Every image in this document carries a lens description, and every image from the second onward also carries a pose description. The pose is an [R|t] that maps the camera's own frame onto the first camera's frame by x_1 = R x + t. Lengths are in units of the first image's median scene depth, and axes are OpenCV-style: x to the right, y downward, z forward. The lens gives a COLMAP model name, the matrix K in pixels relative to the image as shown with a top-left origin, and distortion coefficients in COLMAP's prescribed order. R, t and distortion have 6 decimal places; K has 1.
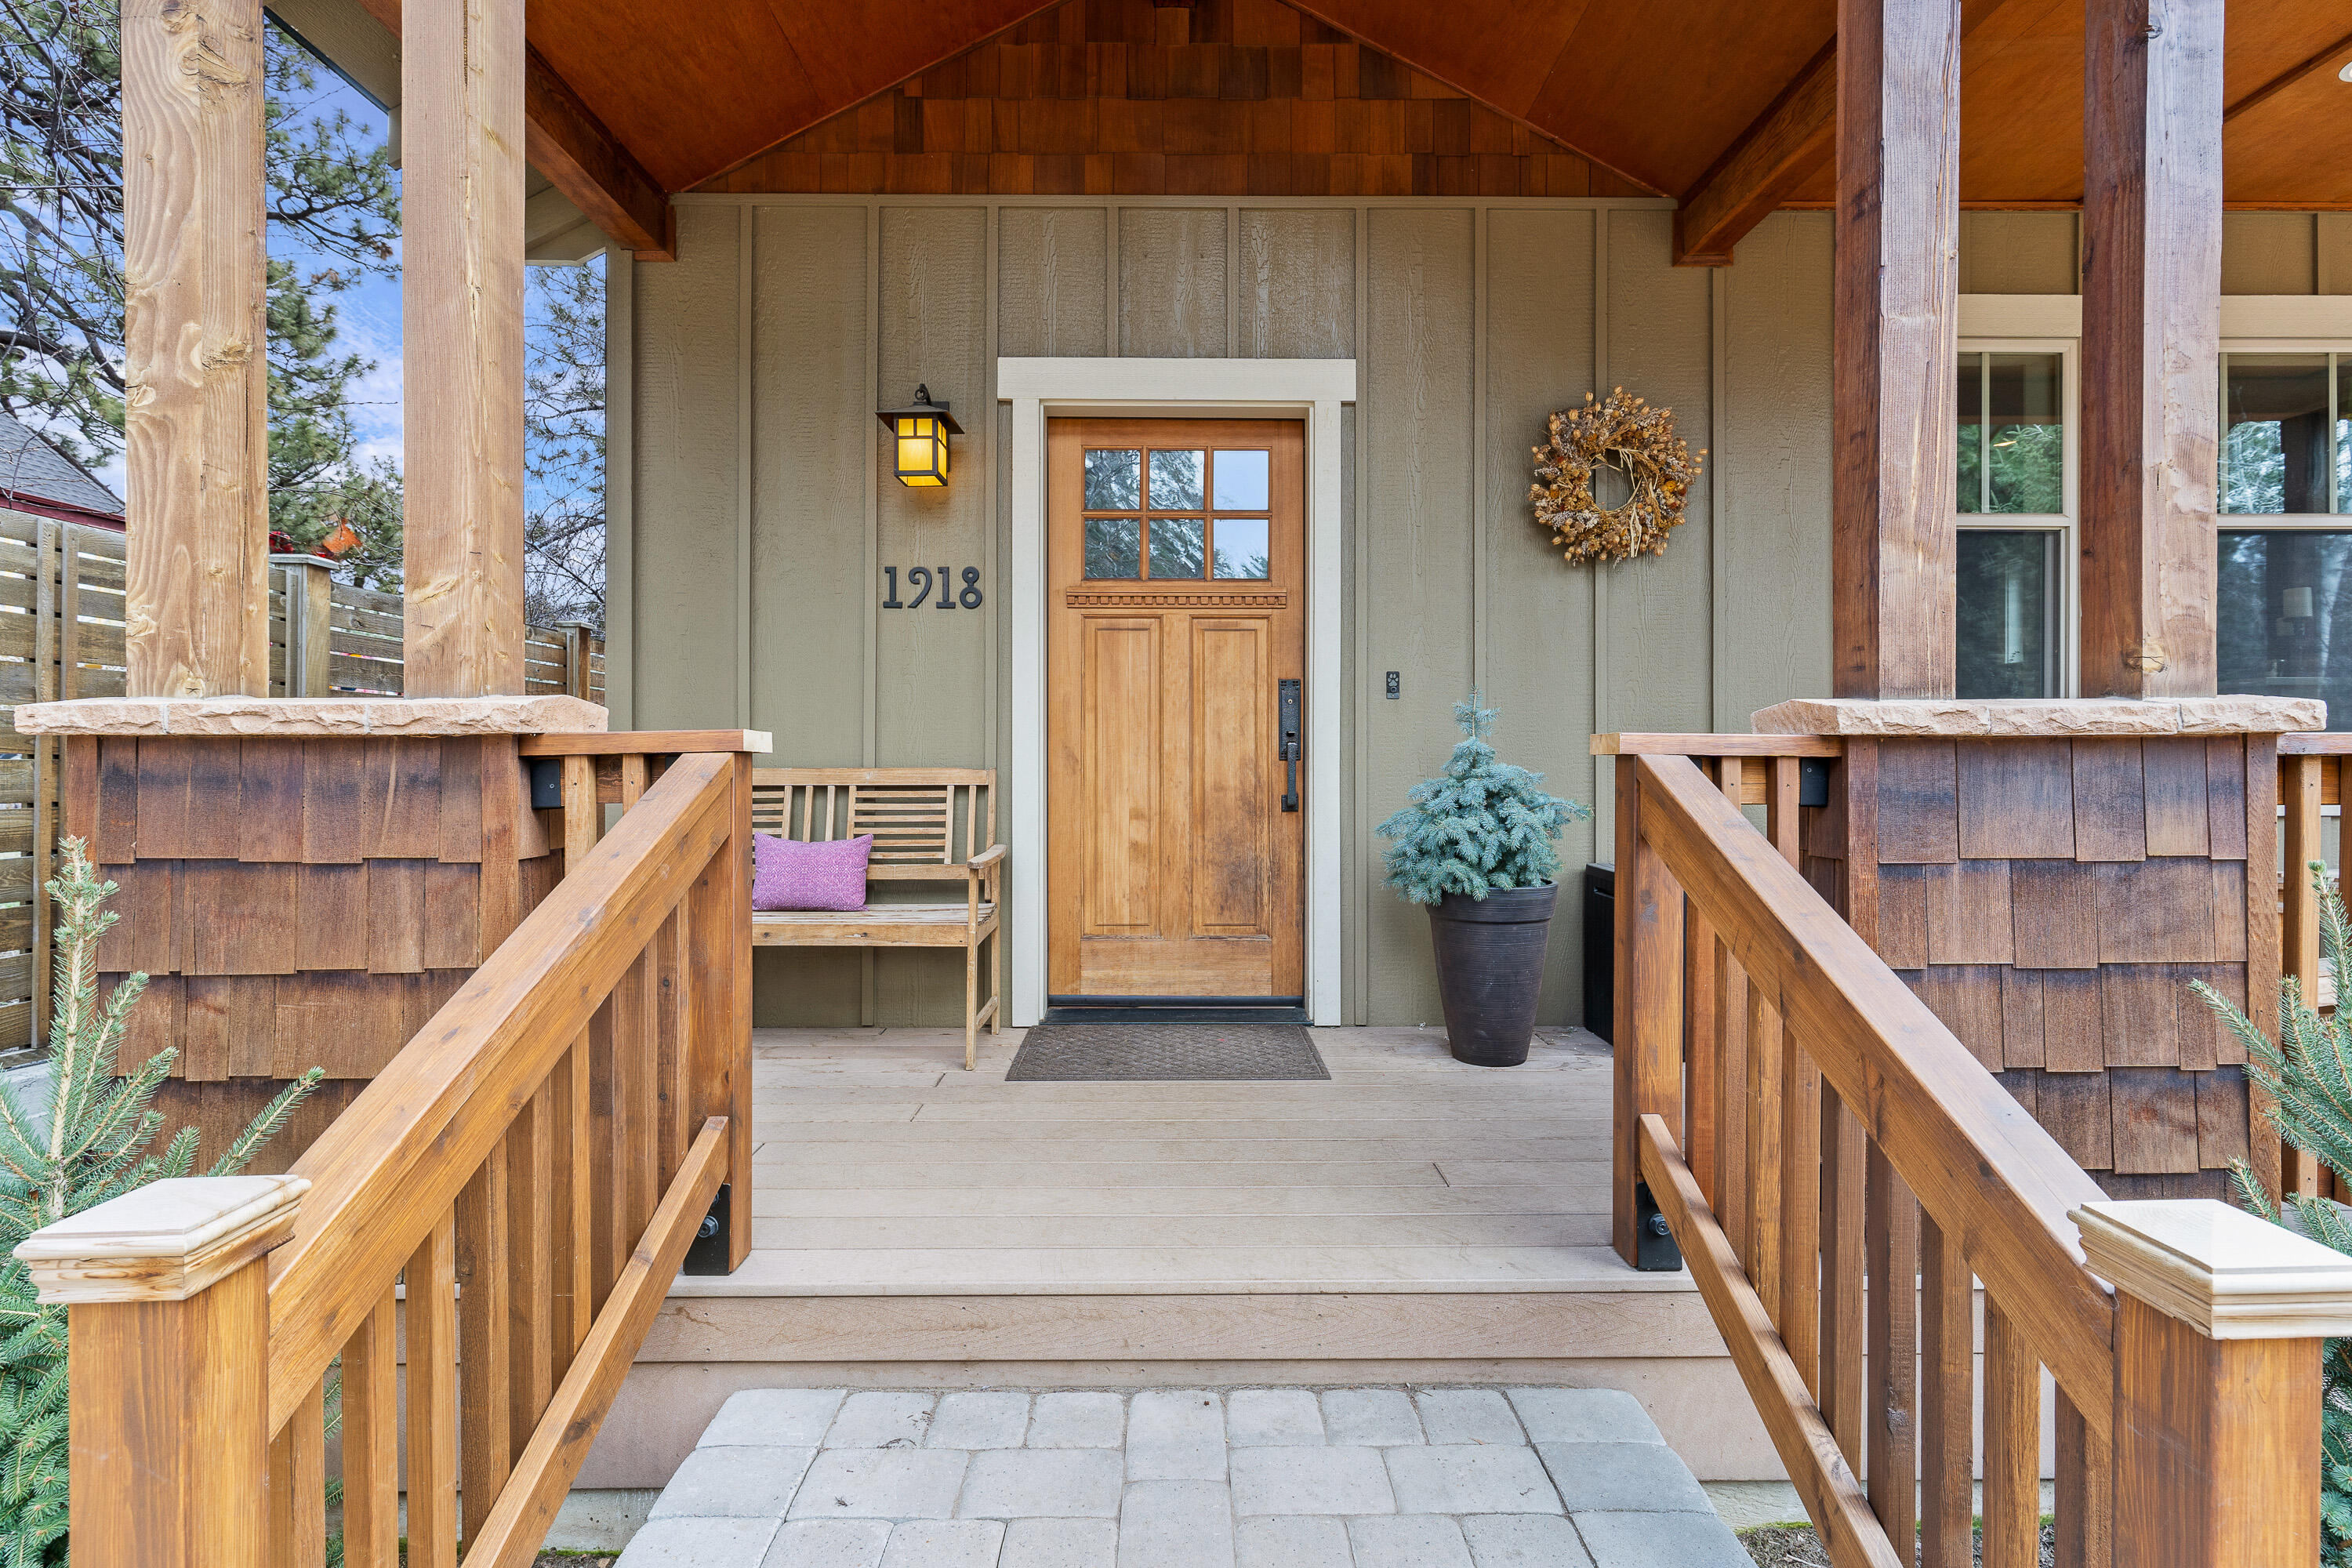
lens RADIAL K [[1144.2, 0, 1189.9], [0, 1144.2, 775.0], [0, 0, 1]] dist [-0.000627, 0.000379]
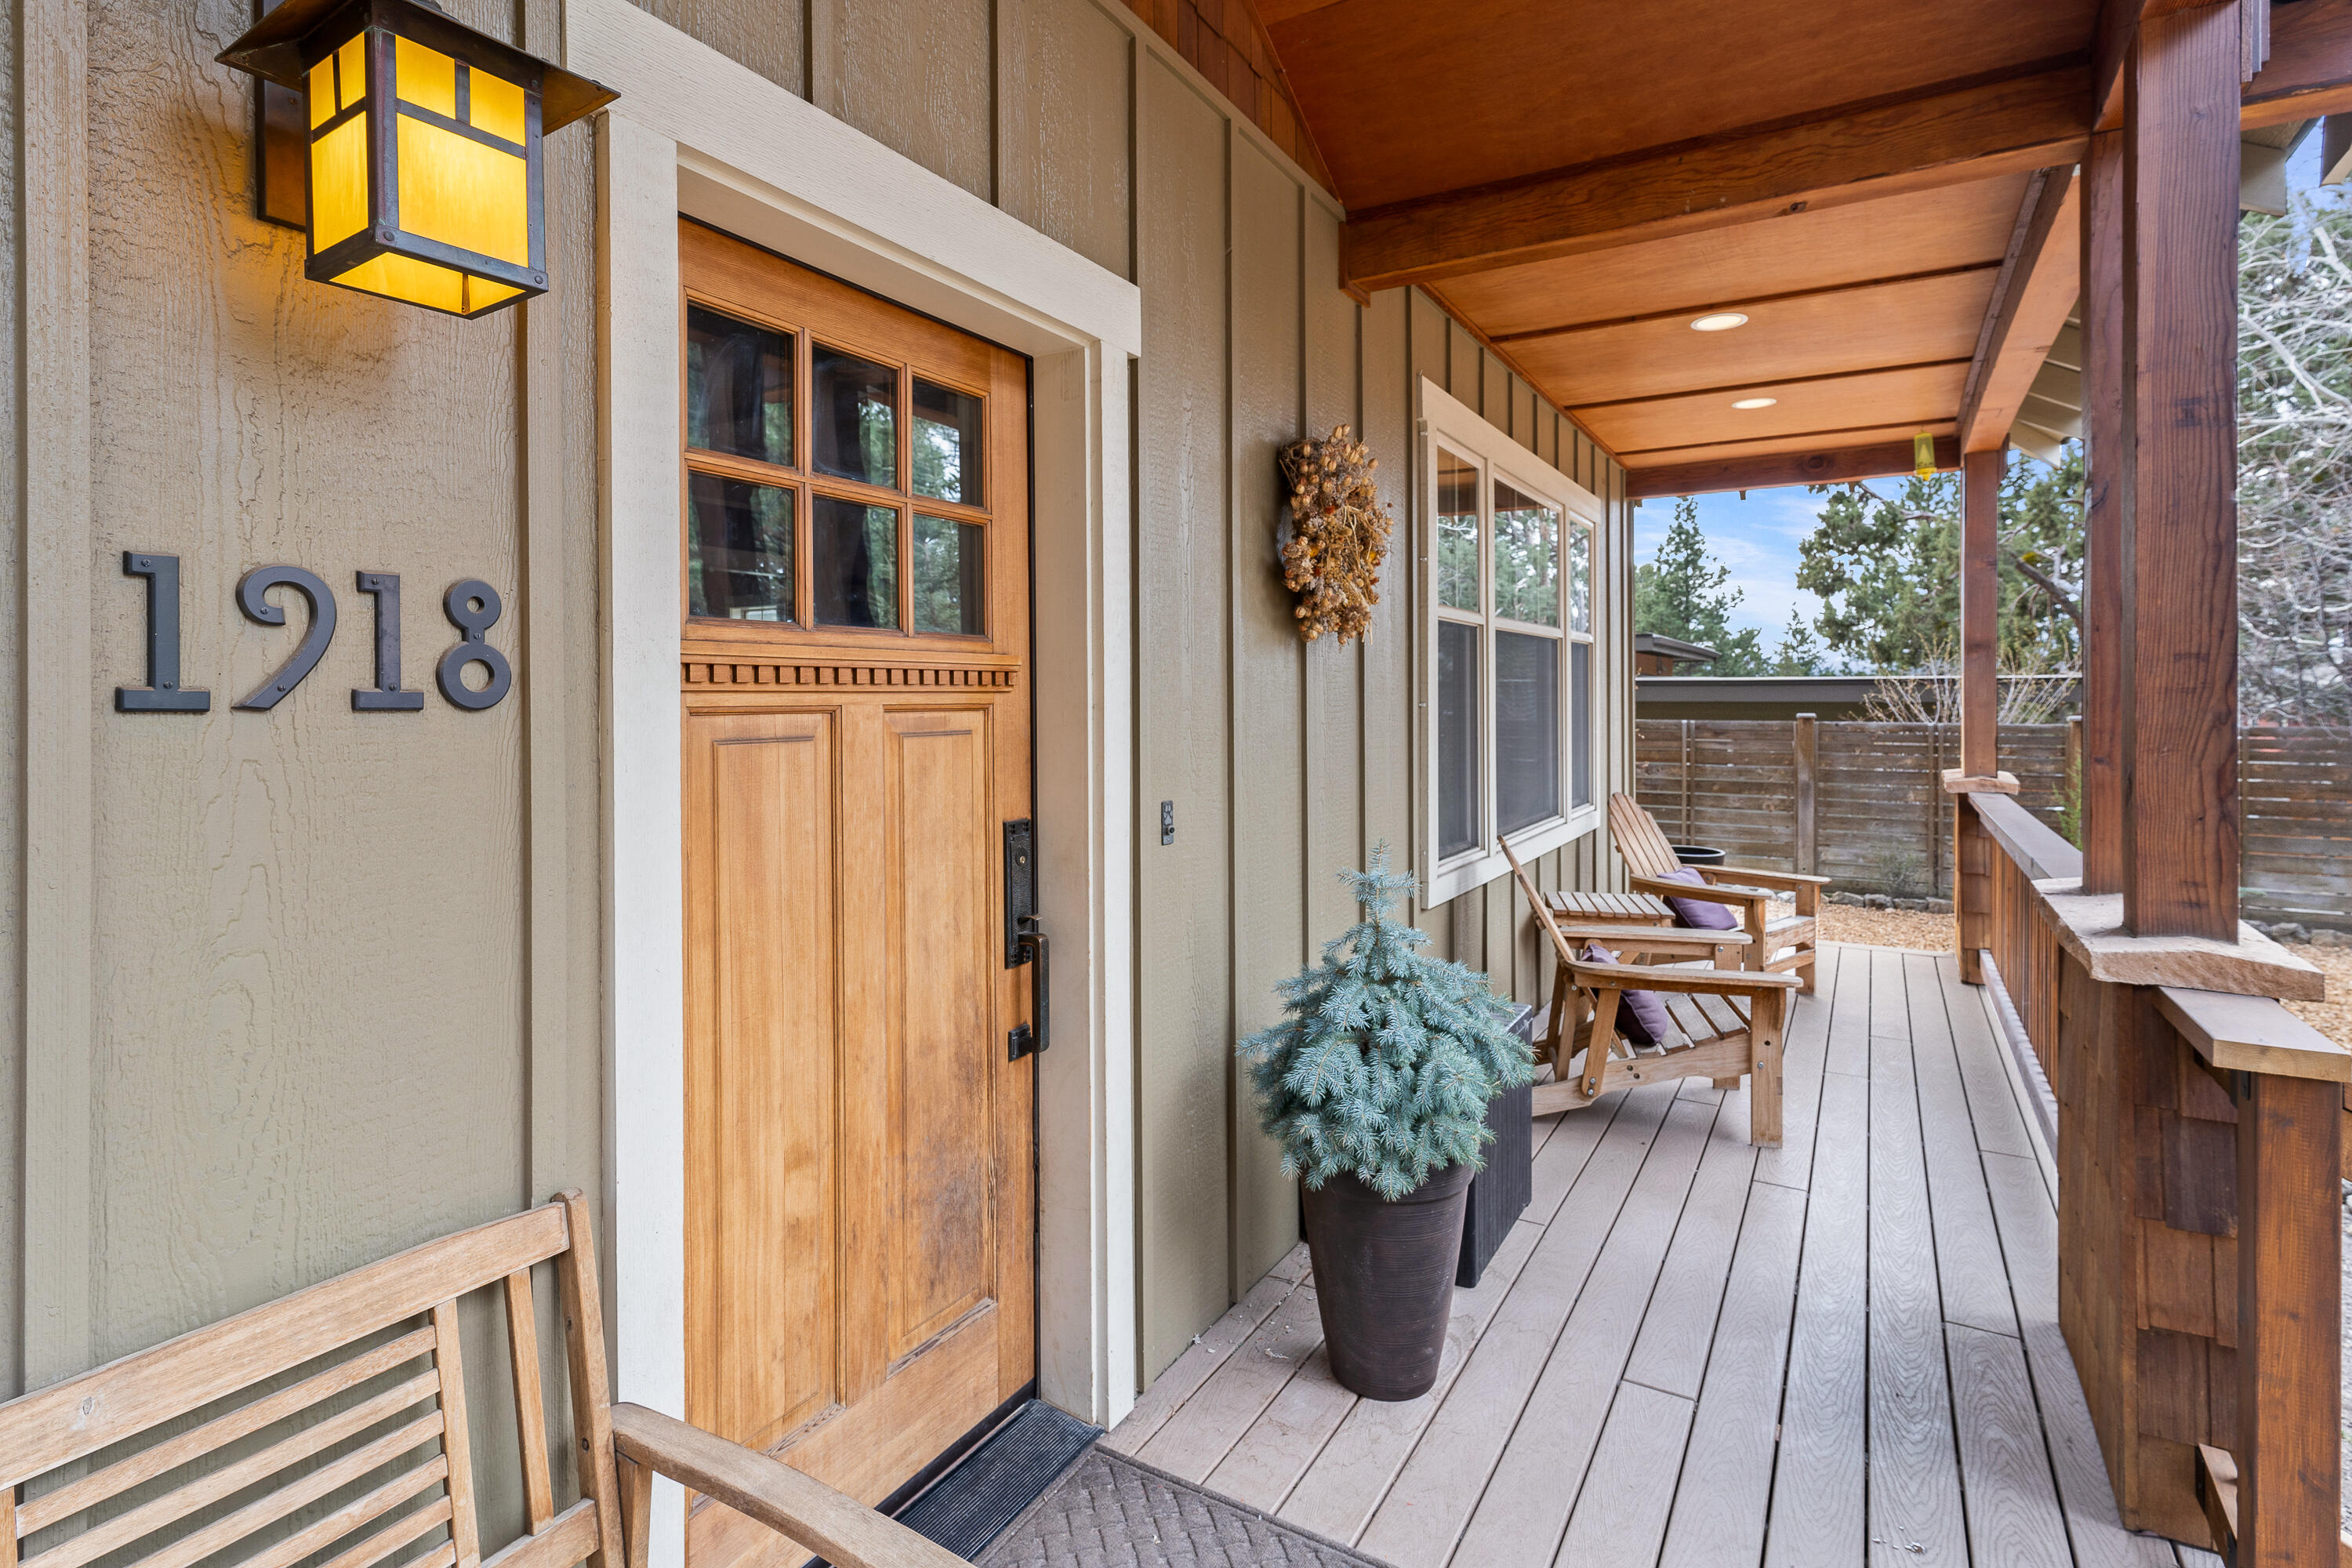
lens RADIAL K [[1144.2, 0, 1156.4], [0, 1144.2, 697.9], [0, 0, 1]] dist [-0.000627, 0.000379]
pose [[0.544207, -0.003333, 0.838944, -0.342585], [0.003653, 0.999992, 0.001603, -0.143747], [-0.838943, 0.002192, 0.544215, 0.642126]]
